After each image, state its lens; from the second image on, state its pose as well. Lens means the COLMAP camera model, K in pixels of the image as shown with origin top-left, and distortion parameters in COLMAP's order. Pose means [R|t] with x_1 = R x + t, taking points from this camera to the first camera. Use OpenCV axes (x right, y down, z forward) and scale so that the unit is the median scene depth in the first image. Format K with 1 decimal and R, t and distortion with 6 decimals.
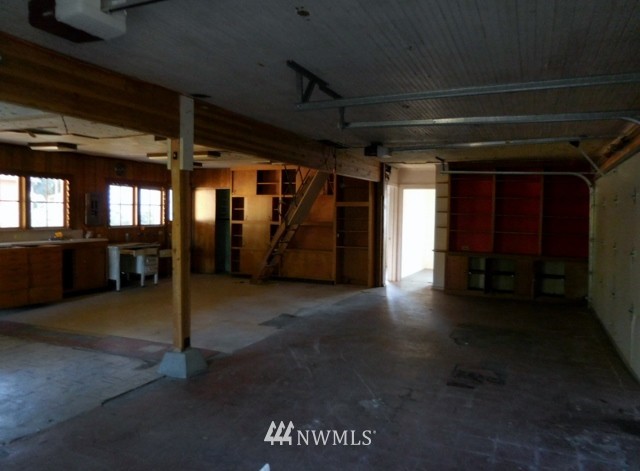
lens RADIAL K [[475.5, 0, 315.4], [0, 475.5, 234.9], [0, 0, 1]] dist [0.002533, -0.003881]
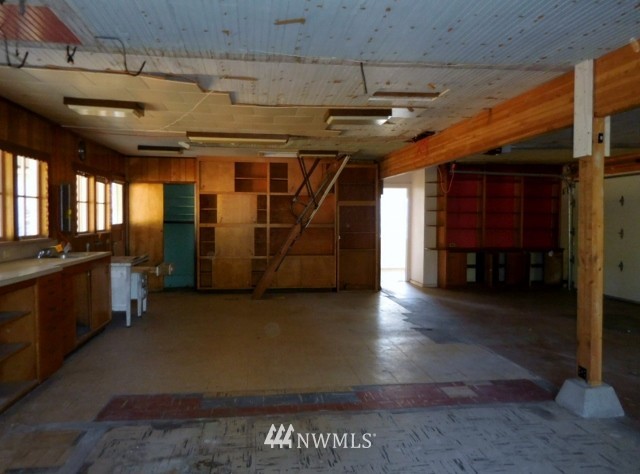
lens RADIAL K [[475.5, 0, 317.9], [0, 475.5, 236.2], [0, 0, 1]] dist [0.002533, -0.003881]
pose [[0.851704, -0.029685, 0.523181, -0.445538], [0.029860, 0.999521, 0.008101, -0.009682], [-0.523171, 0.008722, 0.852183, 0.229131]]
